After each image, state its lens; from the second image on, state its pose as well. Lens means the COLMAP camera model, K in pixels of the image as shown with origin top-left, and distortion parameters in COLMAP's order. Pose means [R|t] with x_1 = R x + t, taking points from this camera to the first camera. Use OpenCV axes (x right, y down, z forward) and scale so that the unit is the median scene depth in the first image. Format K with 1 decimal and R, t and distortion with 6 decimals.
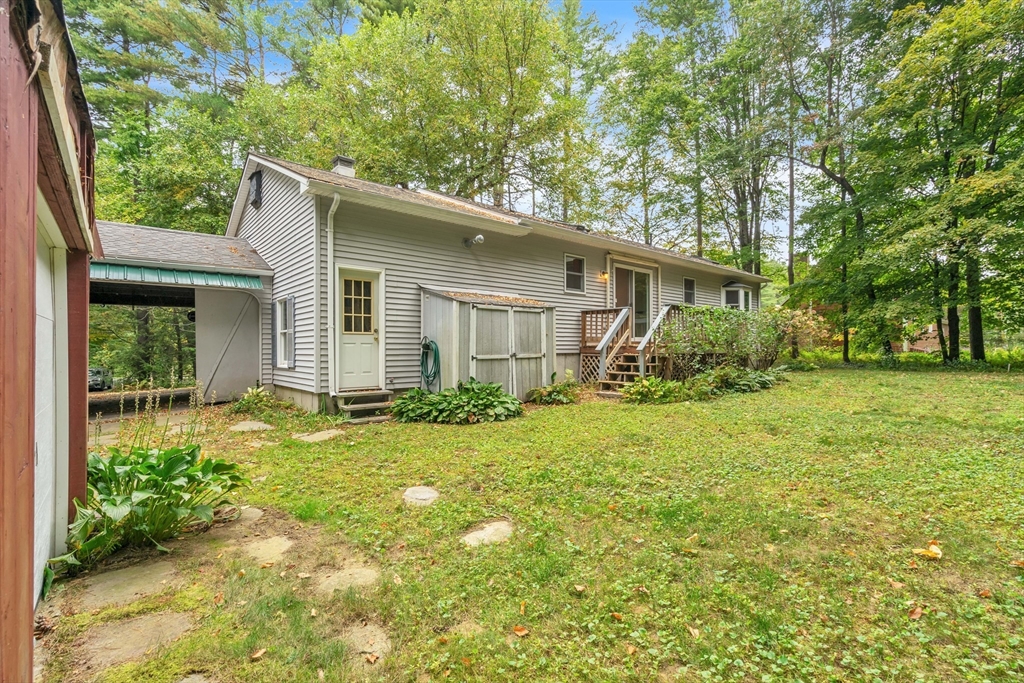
lens RADIAL K [[467.2, 0, 508.1], [0, 467.2, 344.7], [0, 0, 1]] dist [-0.003019, -0.000157]
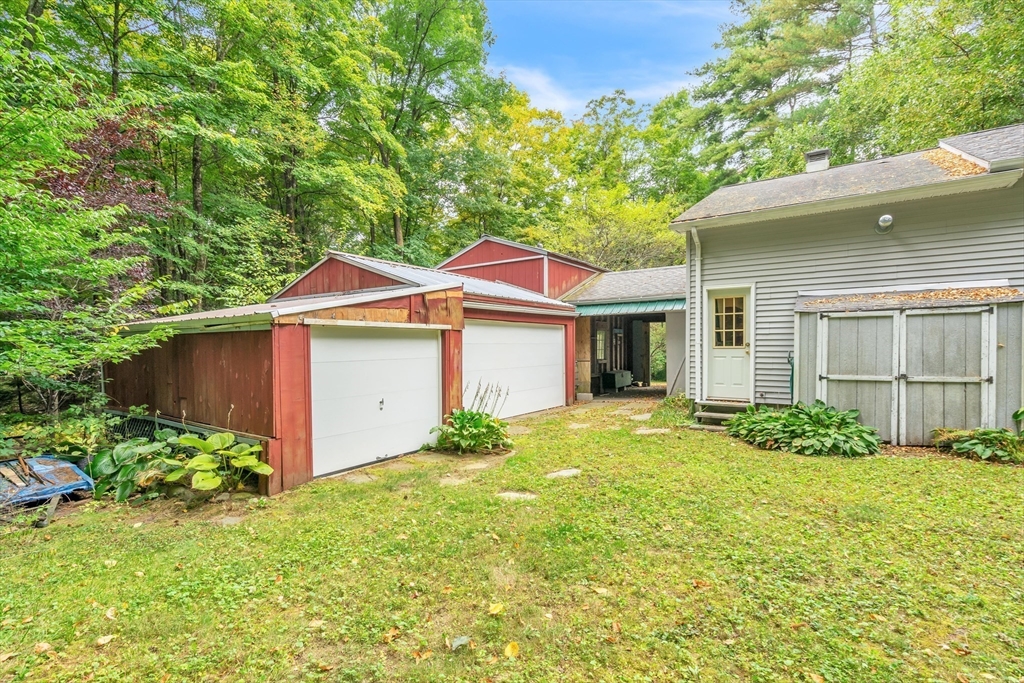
lens RADIAL K [[467.2, 0, 508.1], [0, 467.2, 344.7], [0, 0, 1]] dist [-0.003019, -0.000157]
pose [[0.251493, -0.001531, -0.967858, 0.568806], [0.013814, 0.999903, 0.002008, -0.038484], [0.967760, -0.013875, 0.251490, 0.233618]]
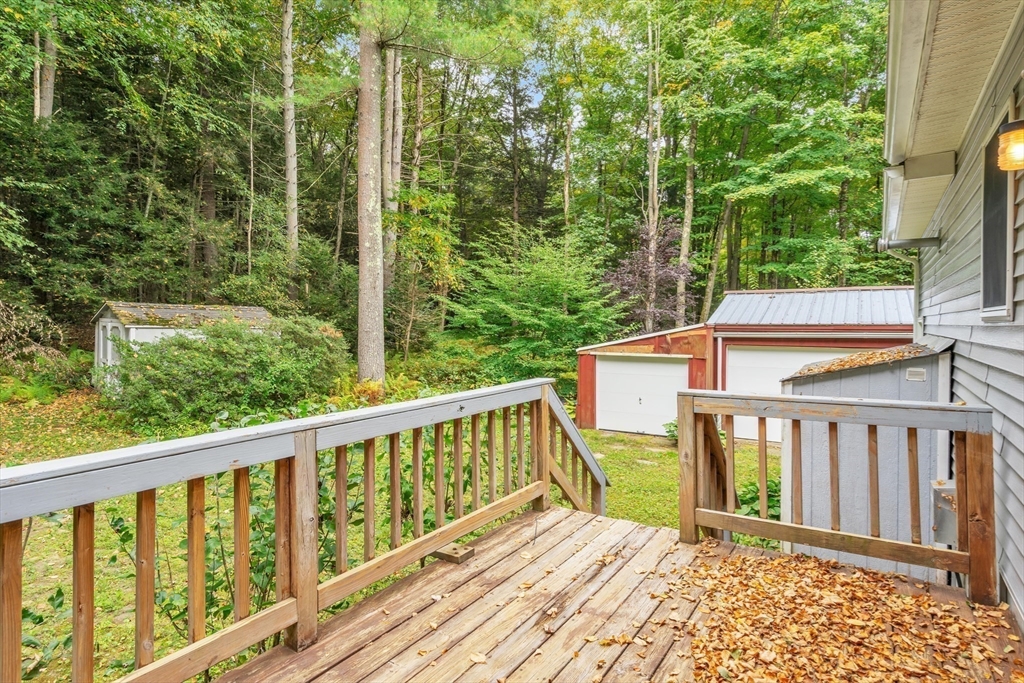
lens RADIAL K [[548.6, 0, 527.0], [0, 548.6, 335.9], [0, 0, 1]] dist [-0.001043, -0.000079]
pose [[-0.952726, 0.008618, -0.303710, 0.541214], [0.005278, 0.999916, 0.011818, -0.144342], [0.303786, 0.009656, -0.952691, 1.596587]]
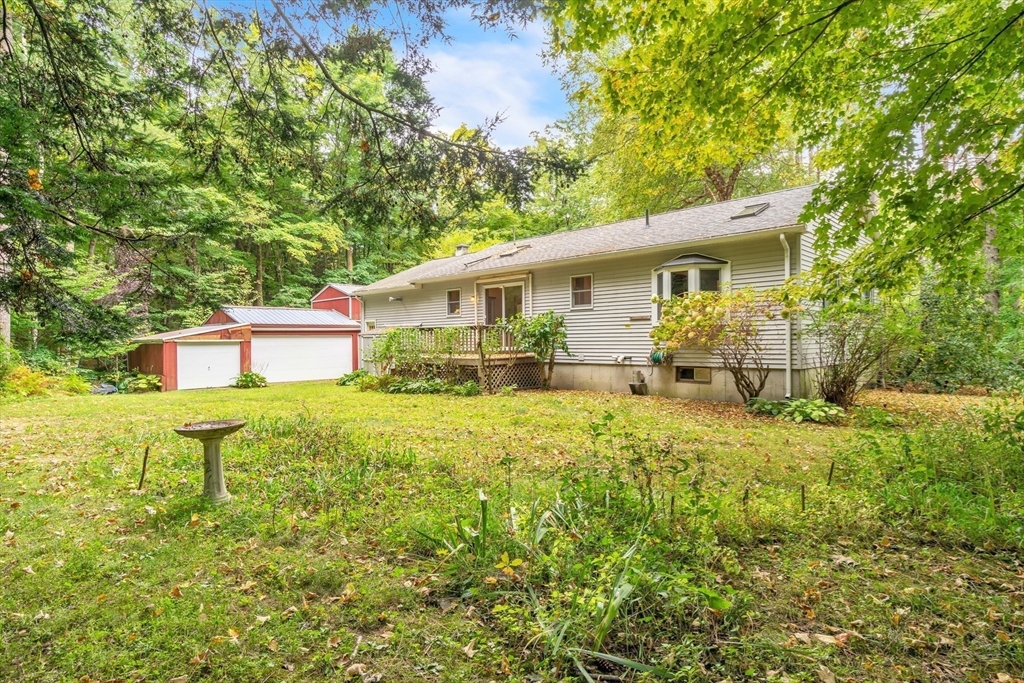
lens RADIAL K [[548.6, 0, 527.0], [0, 548.6, 335.9], [0, 0, 1]] dist [-0.001043, -0.000079]
pose [[0.118632, 0.005930, -0.992921, 2.529638], [0.027166, 0.999588, 0.009216, -0.077848], [0.992567, -0.028067, 0.118422, 1.414226]]
